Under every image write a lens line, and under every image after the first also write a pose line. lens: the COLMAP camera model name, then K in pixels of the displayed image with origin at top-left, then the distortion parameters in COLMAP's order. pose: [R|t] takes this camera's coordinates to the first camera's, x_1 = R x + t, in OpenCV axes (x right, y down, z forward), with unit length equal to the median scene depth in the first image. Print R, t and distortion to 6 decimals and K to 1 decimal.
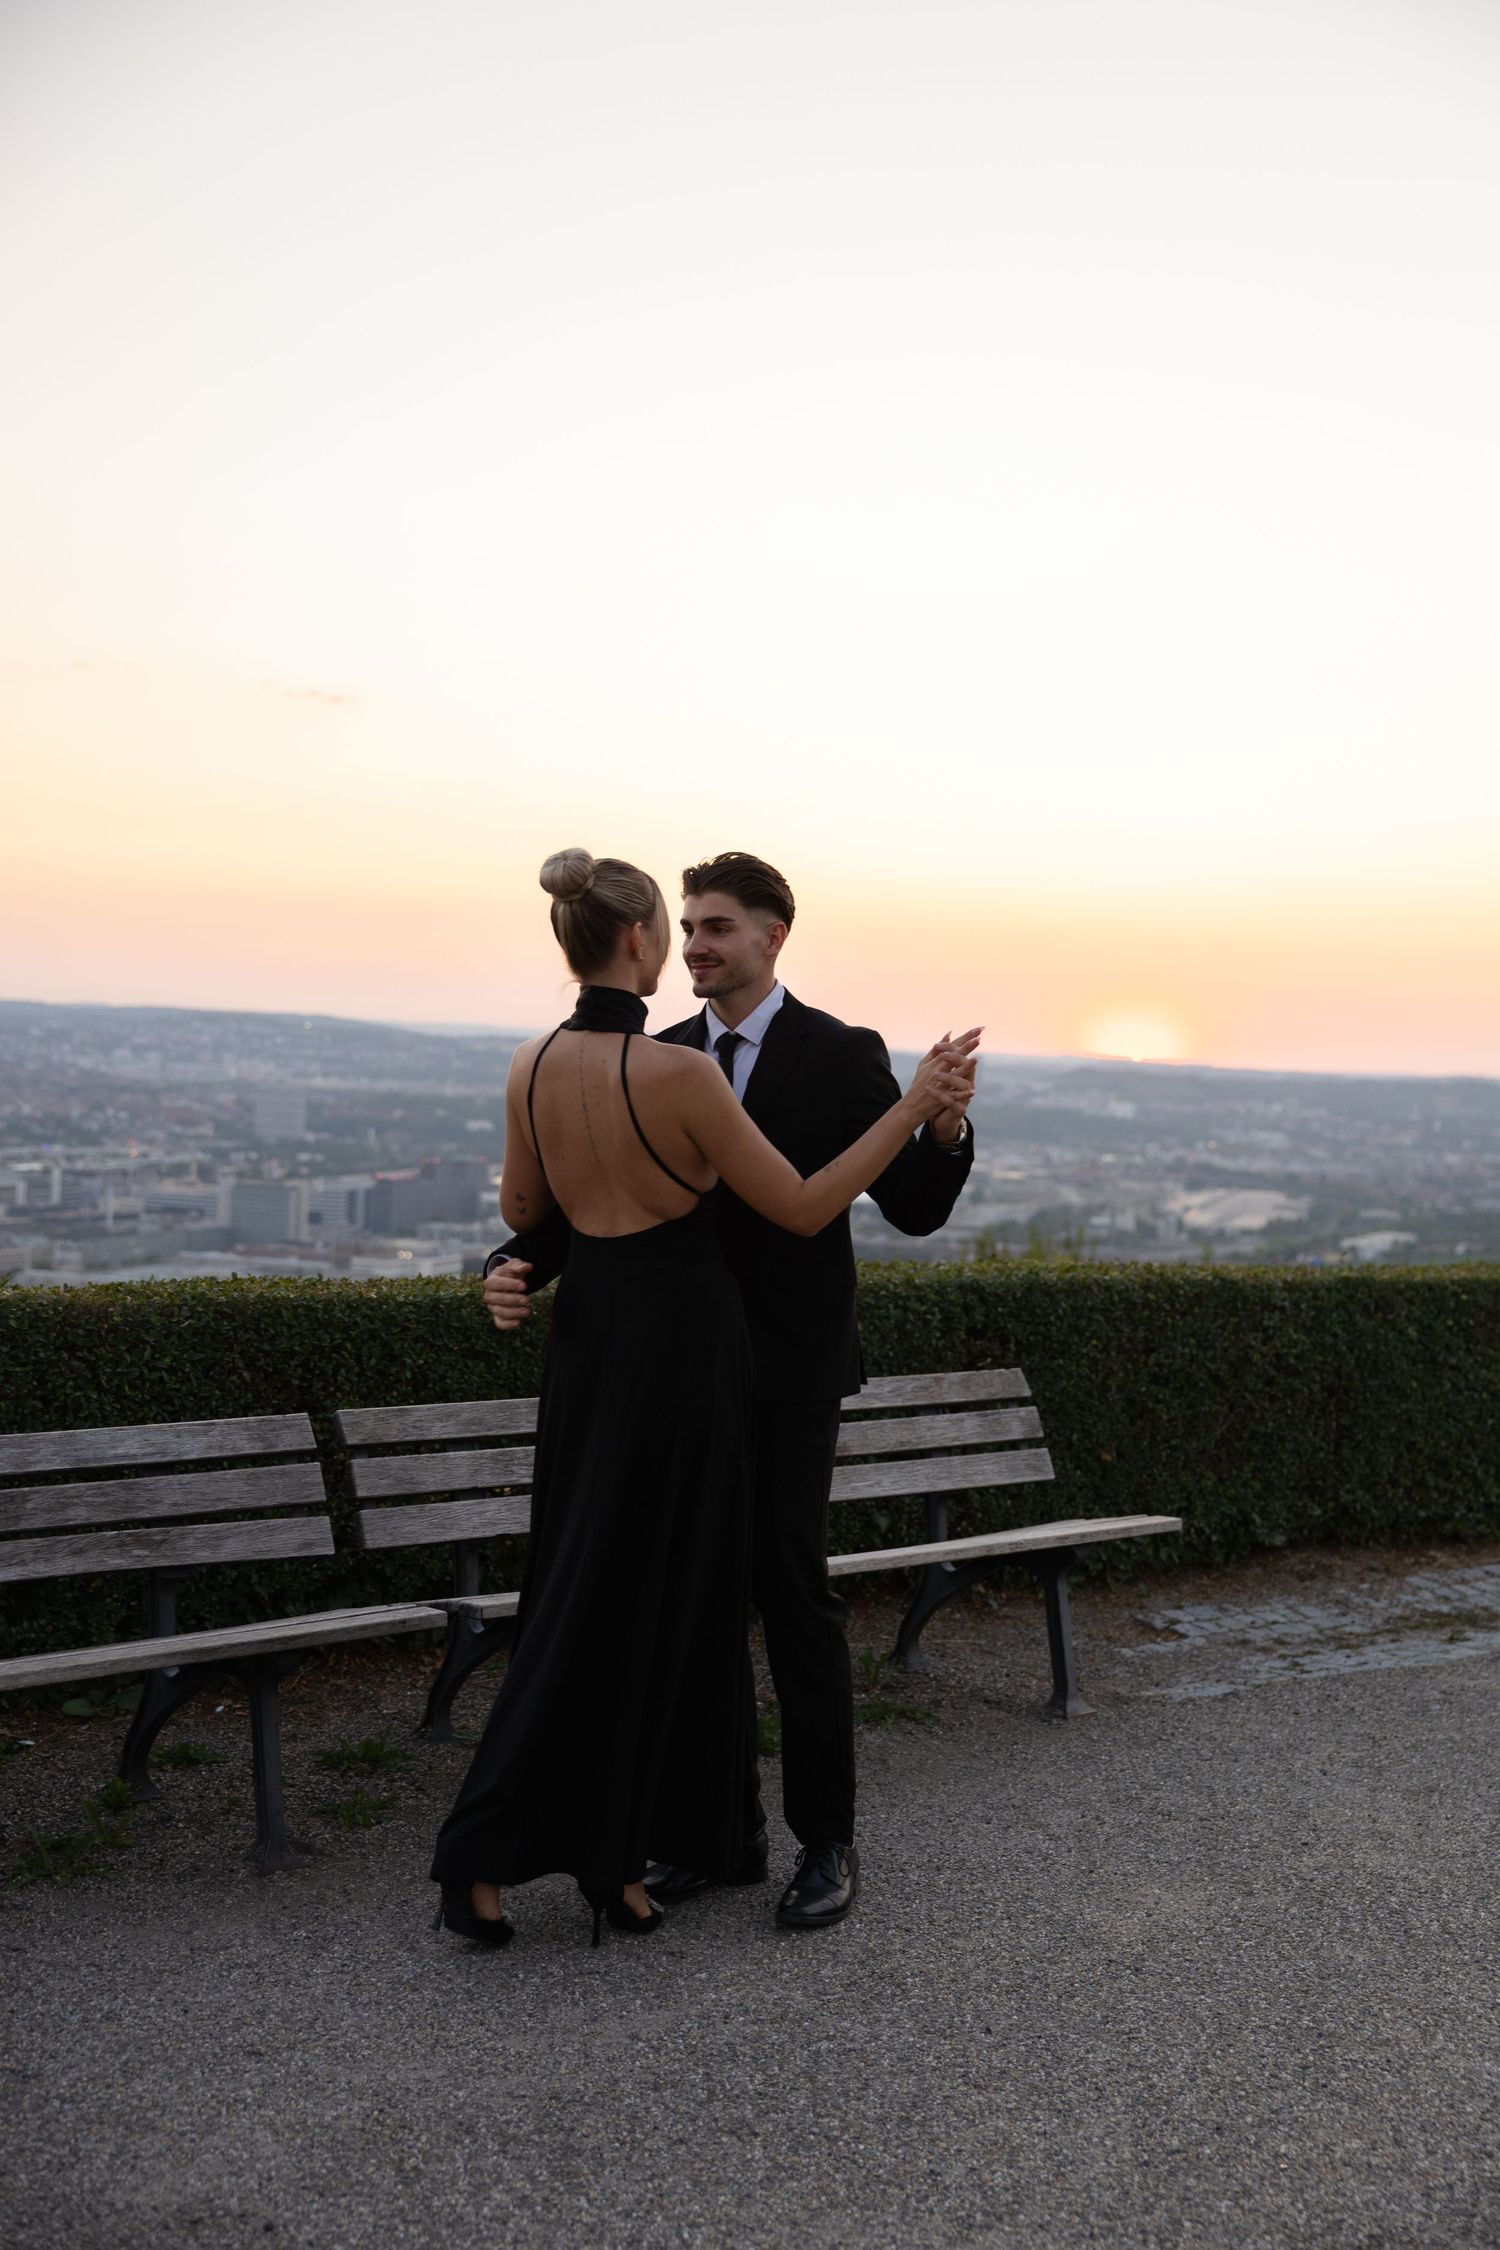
lens RADIAL K [[2571.2, 0, 750.2], [0, 2571.2, 1124.4], [0, 0, 1]] dist [-0.002409, 0.000000]
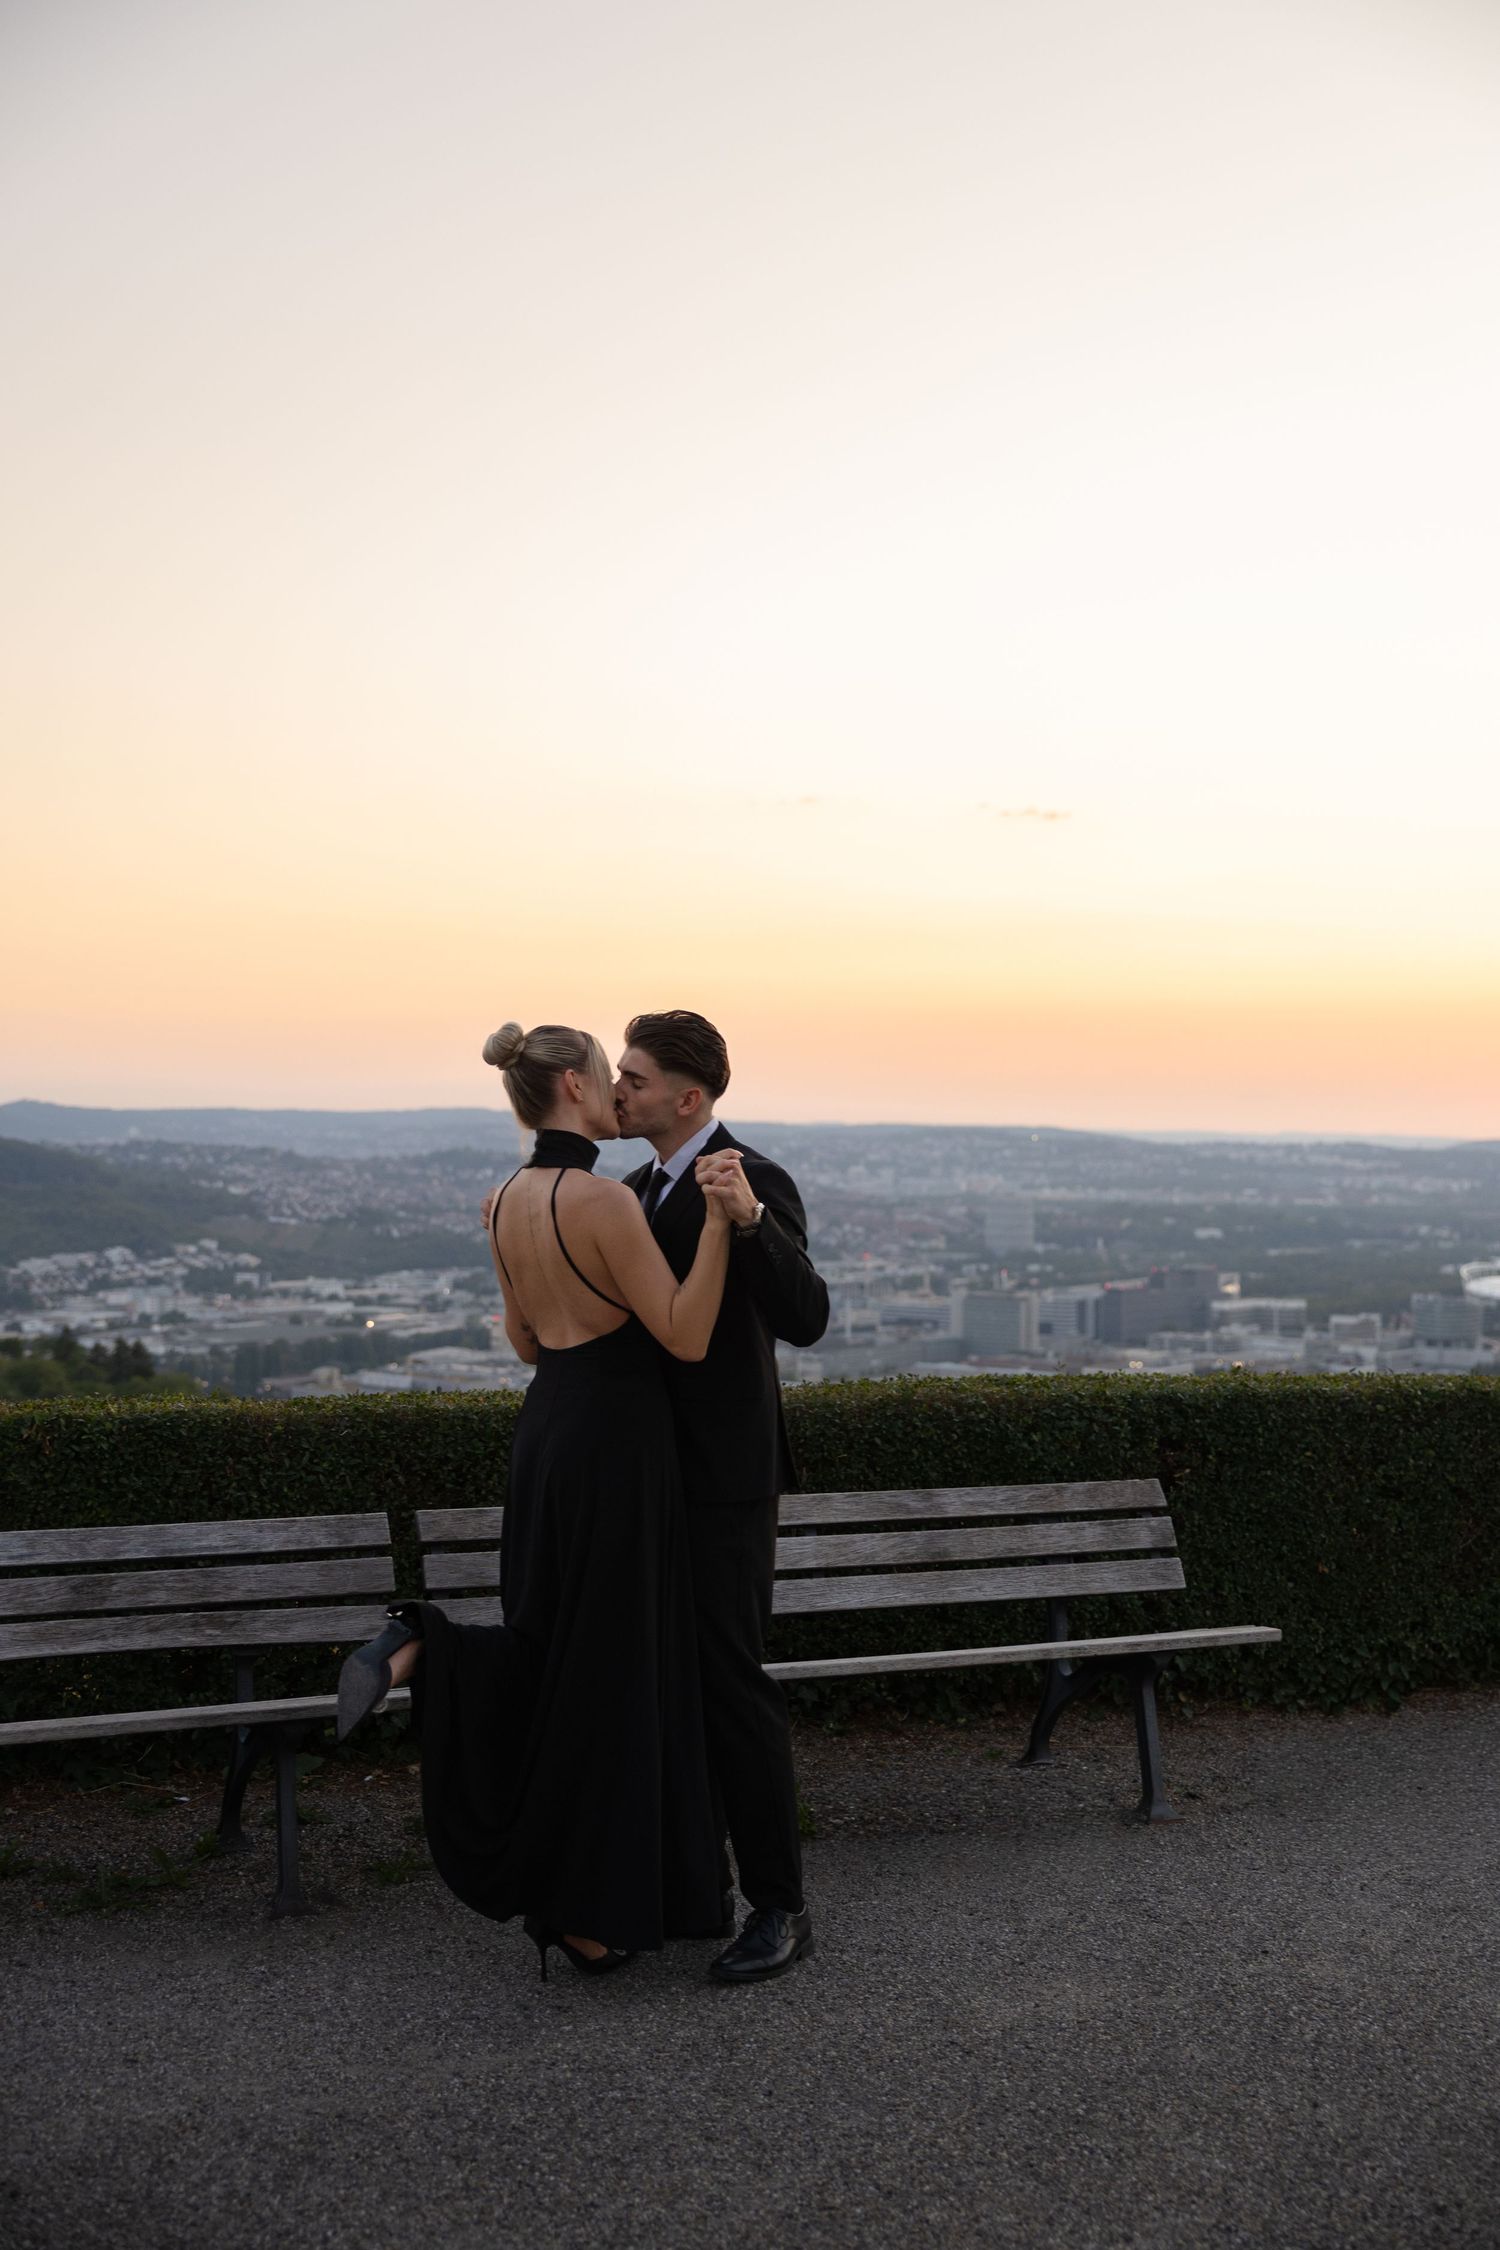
lens RADIAL K [[2571.2, 0, 749.3], [0, 2571.2, 1128.2], [0, 0, 1]] dist [-0.002409, 0.000000]
pose [[0.957312, -0.031288, -0.287360, 0.271308], [0.019499, 0.998850, -0.043795, -0.002875], [0.288399, 0.036323, 0.956821, -0.031848]]
